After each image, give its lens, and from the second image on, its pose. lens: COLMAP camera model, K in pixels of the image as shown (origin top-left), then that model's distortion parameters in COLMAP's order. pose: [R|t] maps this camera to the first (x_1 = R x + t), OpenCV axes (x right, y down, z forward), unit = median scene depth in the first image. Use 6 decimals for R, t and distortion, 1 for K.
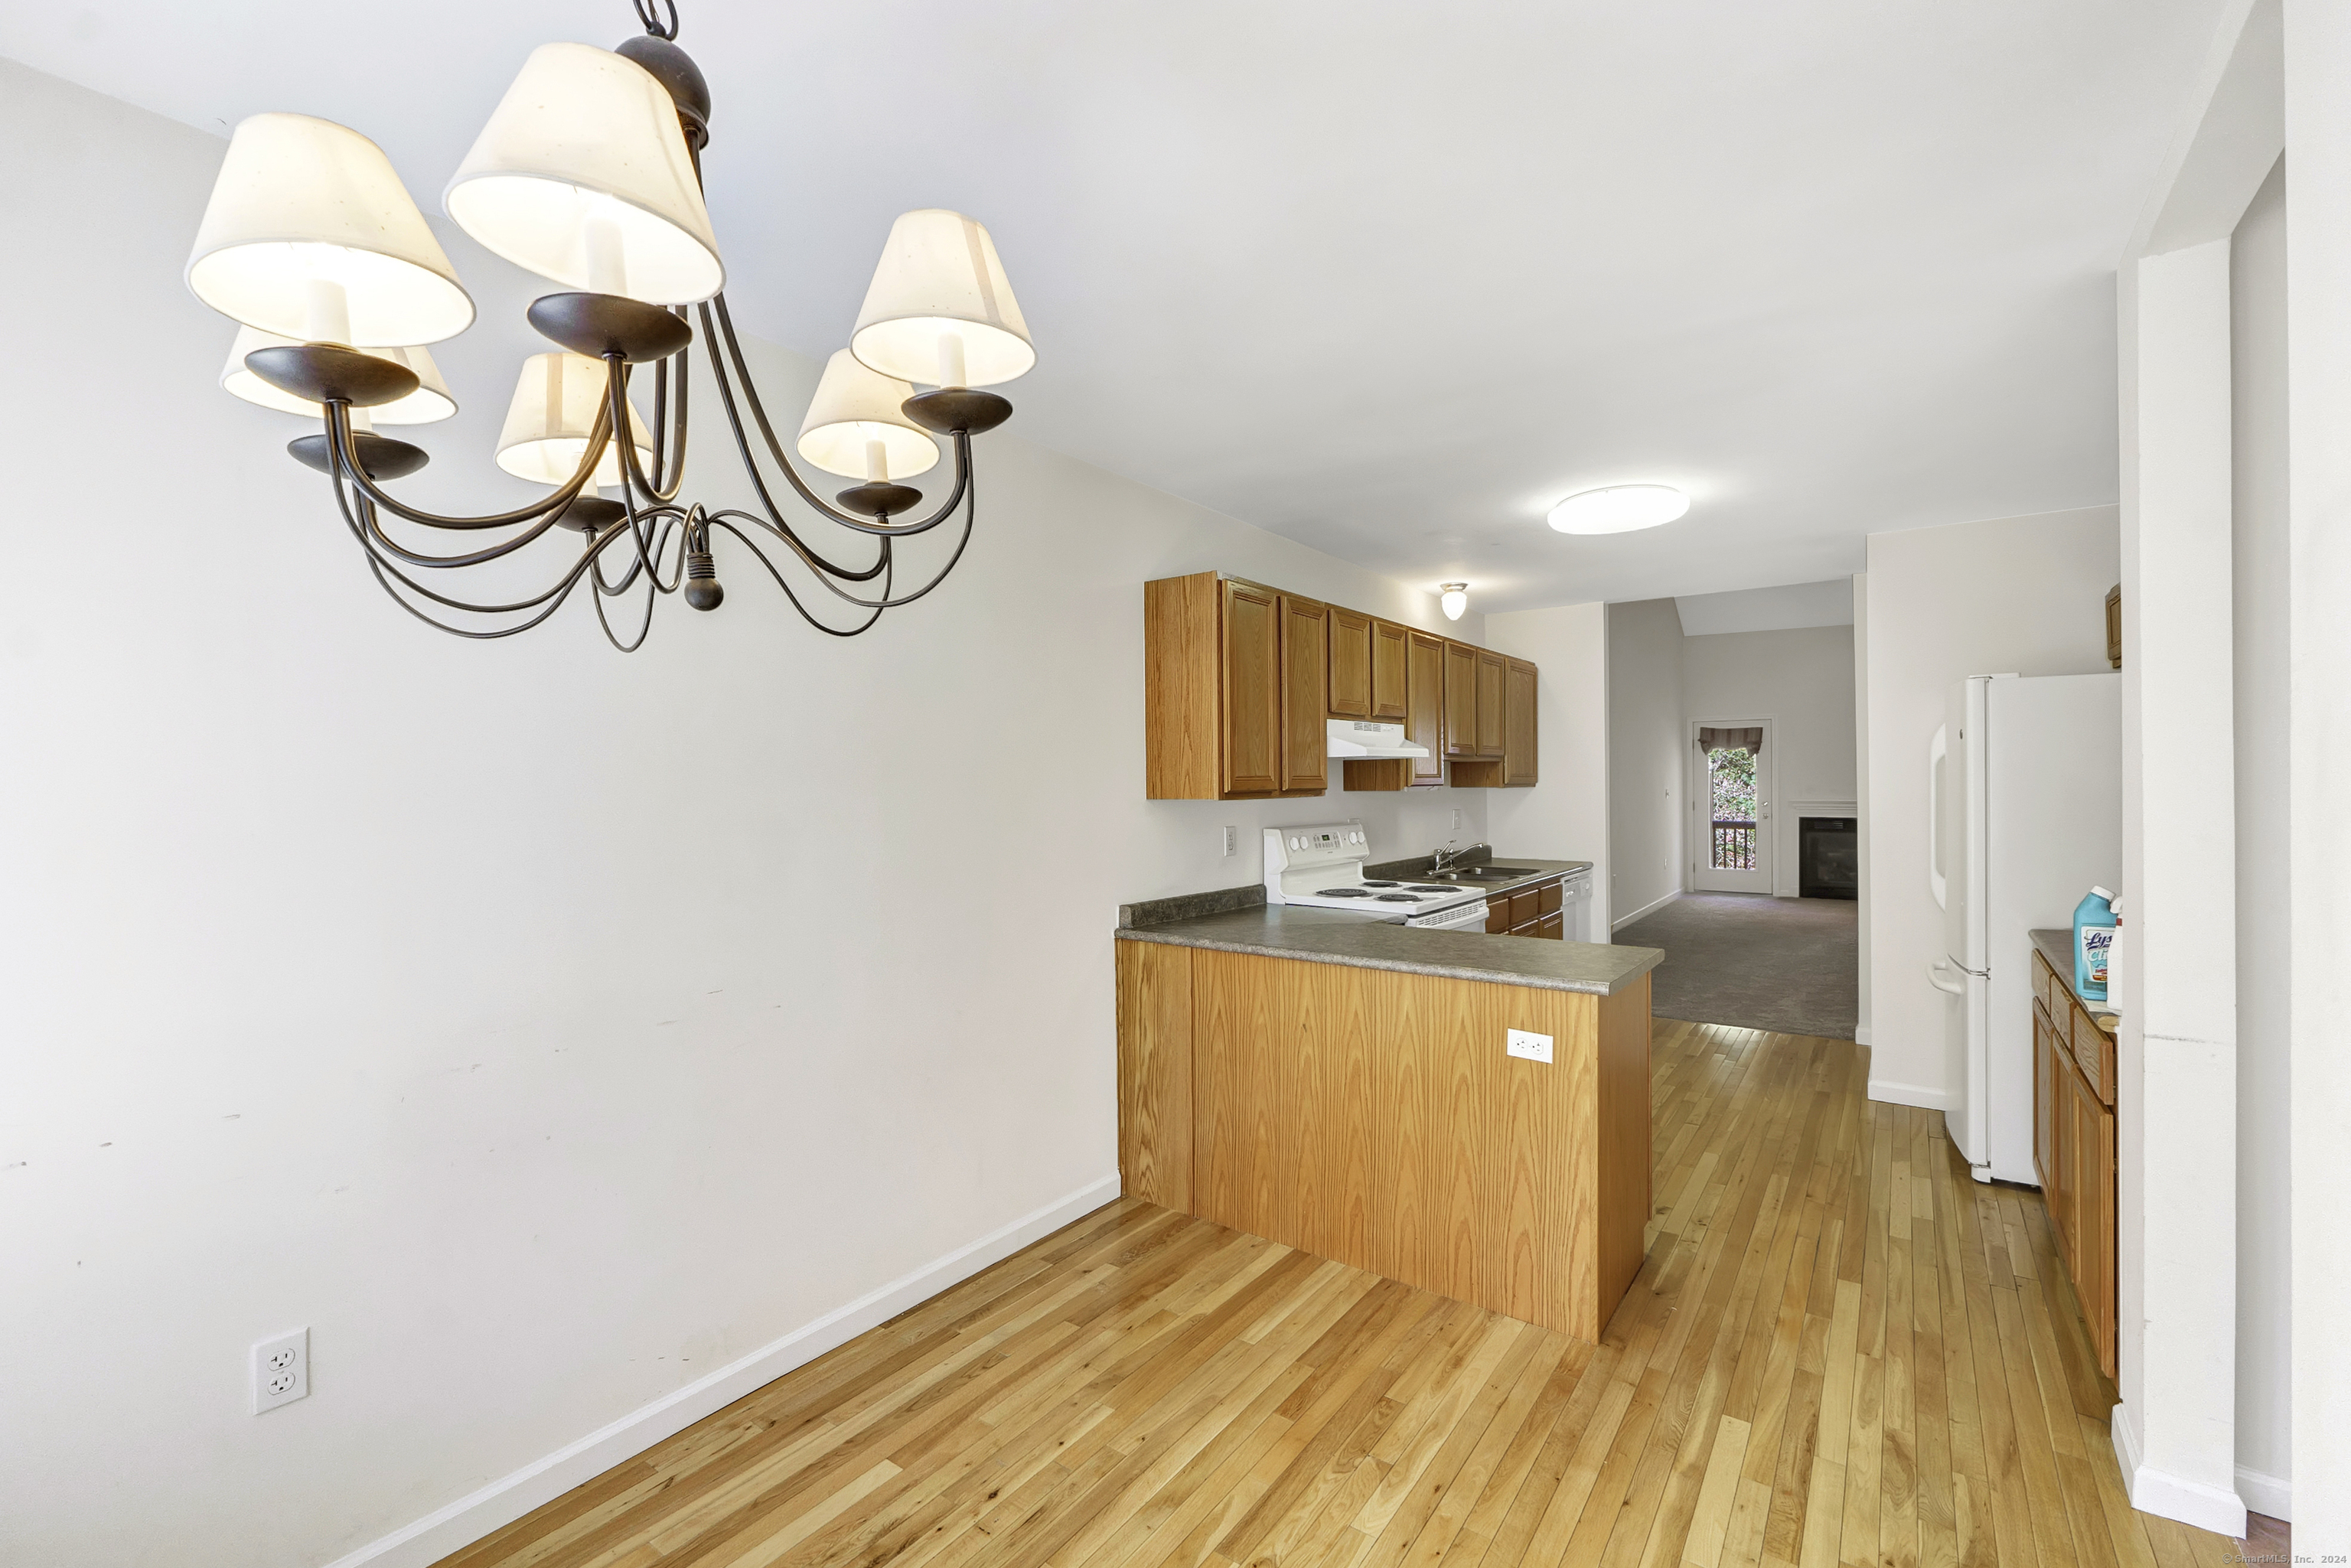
lens RADIAL K [[1006.6, 0, 1175.5], [0, 1006.6, 784.0], [0, 0, 1]] dist [-0.002958, -0.000713]
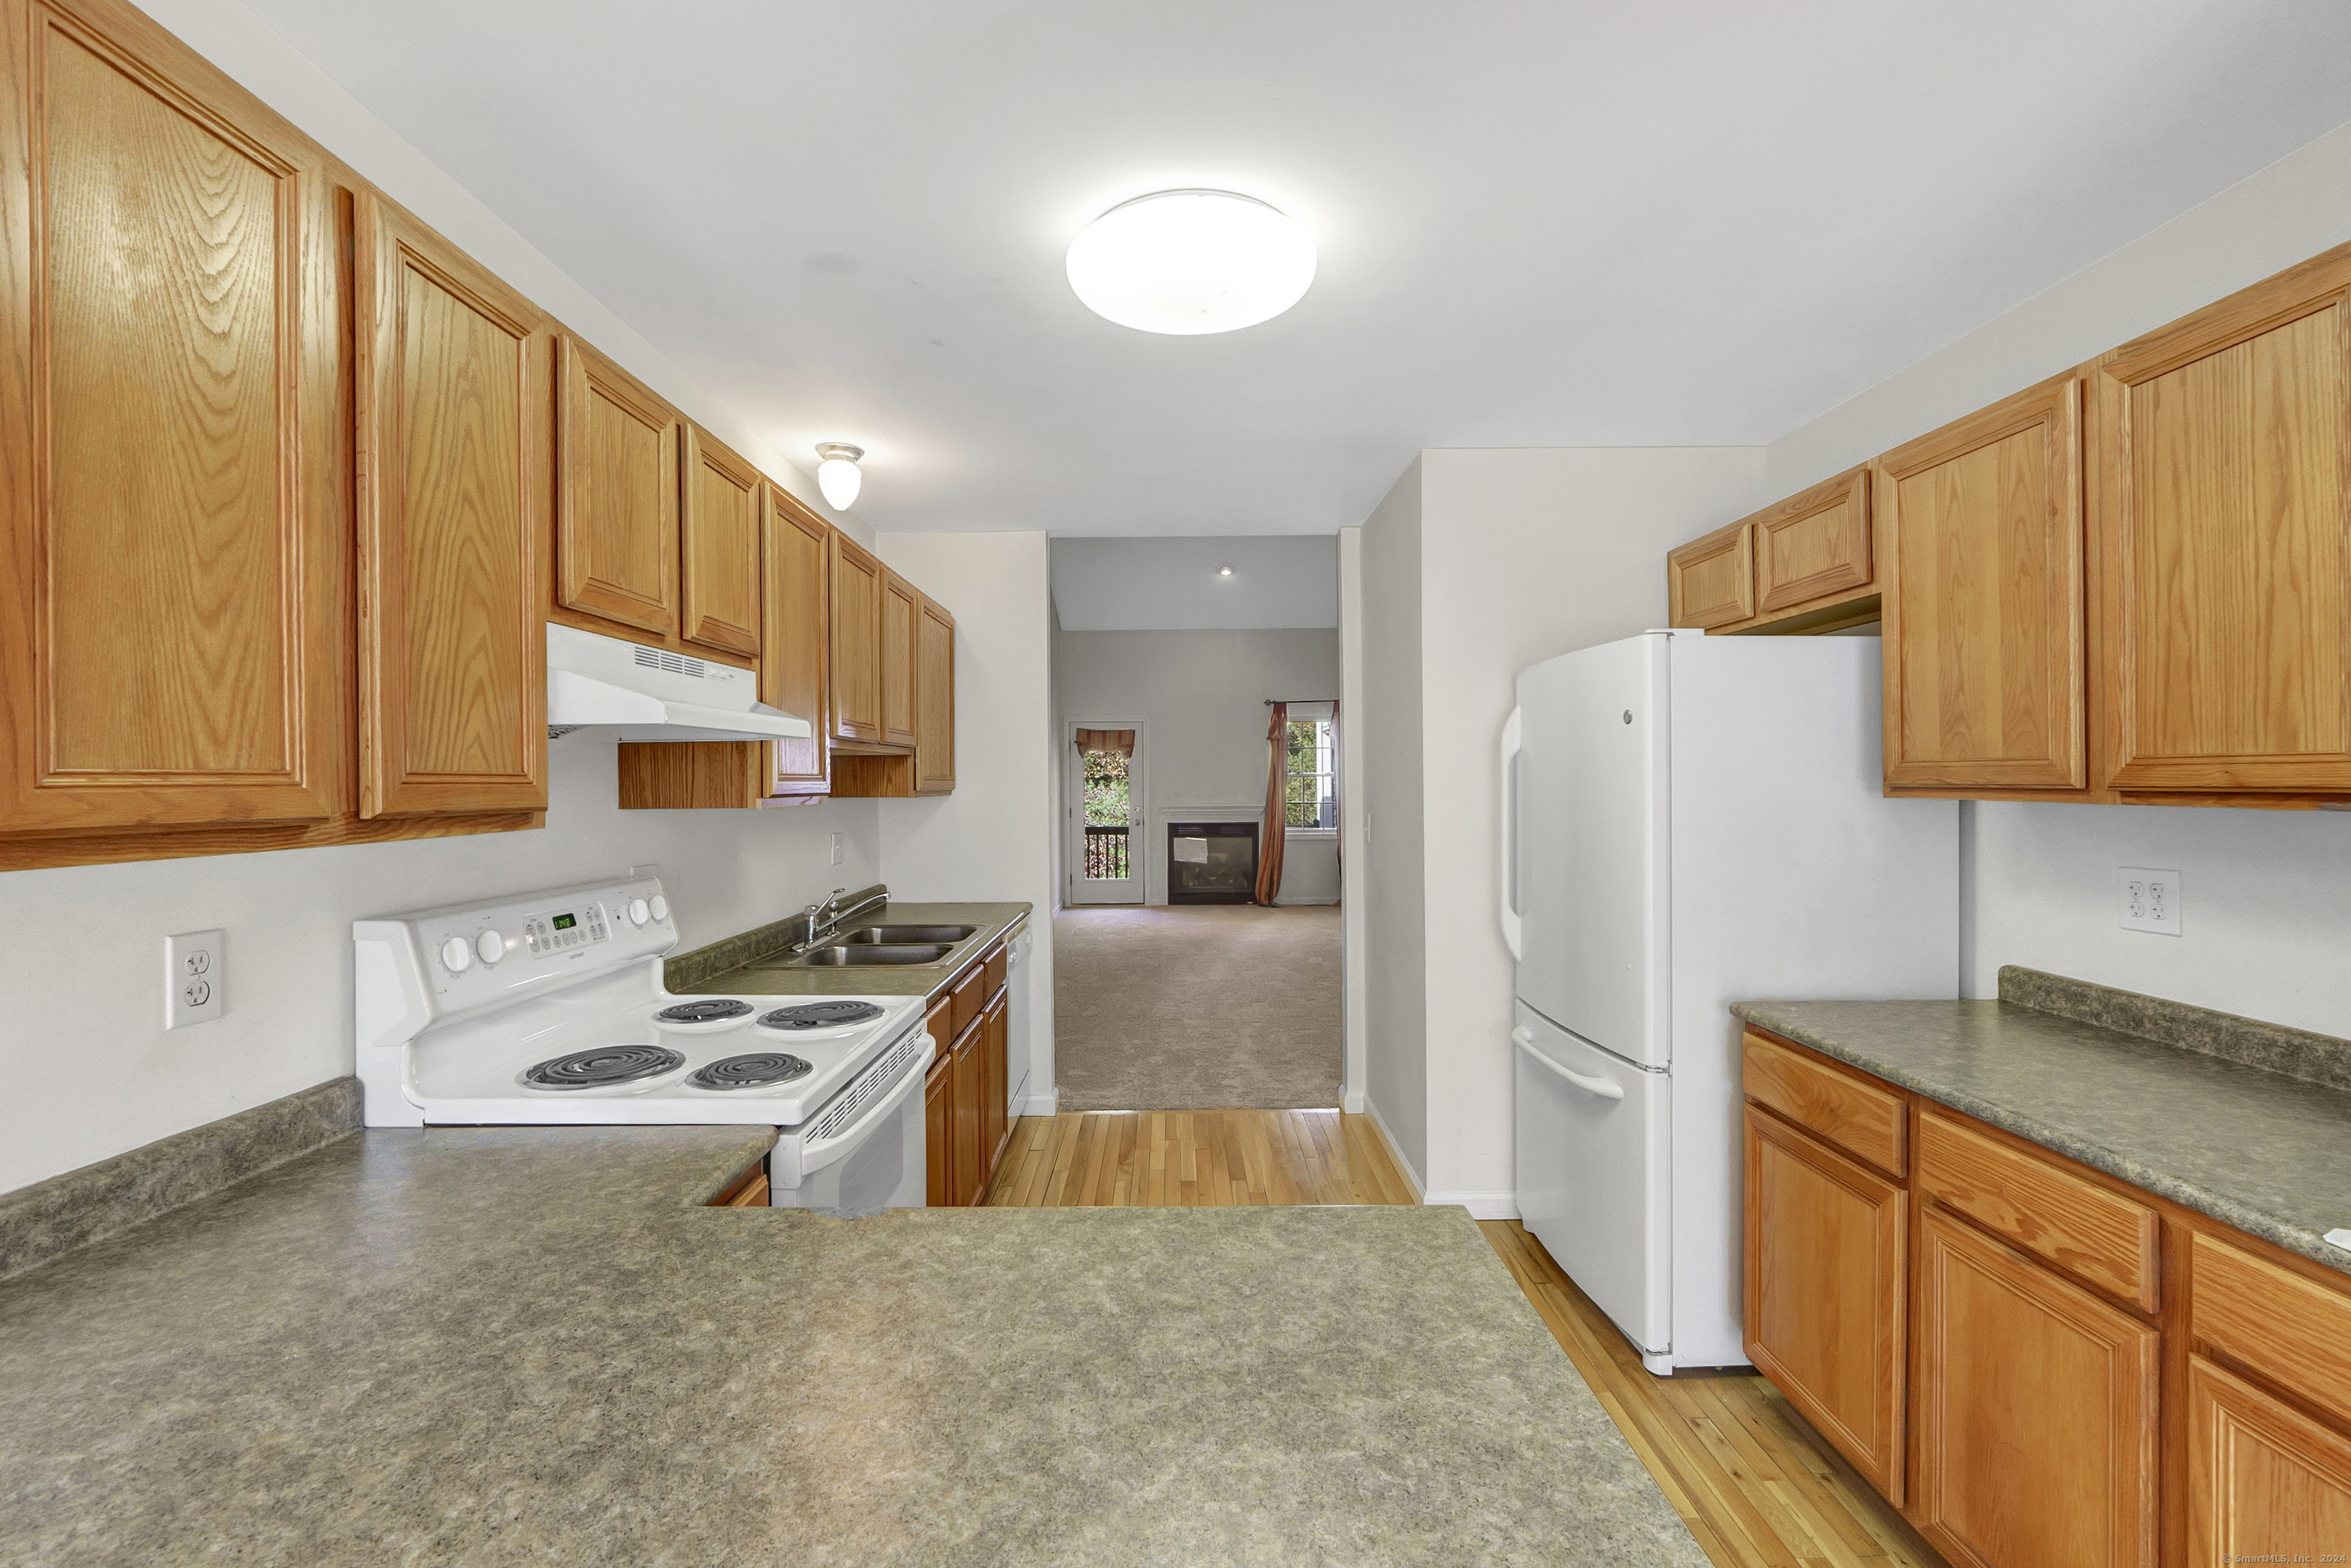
lens RADIAL K [[1006.6, 0, 1175.5], [0, 1006.6, 784.0], [0, 0, 1]] dist [-0.002958, -0.000713]
pose [[0.801779, 0.000102, 0.597620, 0.102171], [0.002922, 0.999987, -0.004091, -0.002127], [-0.597613, 0.005026, 0.801769, 0.503908]]
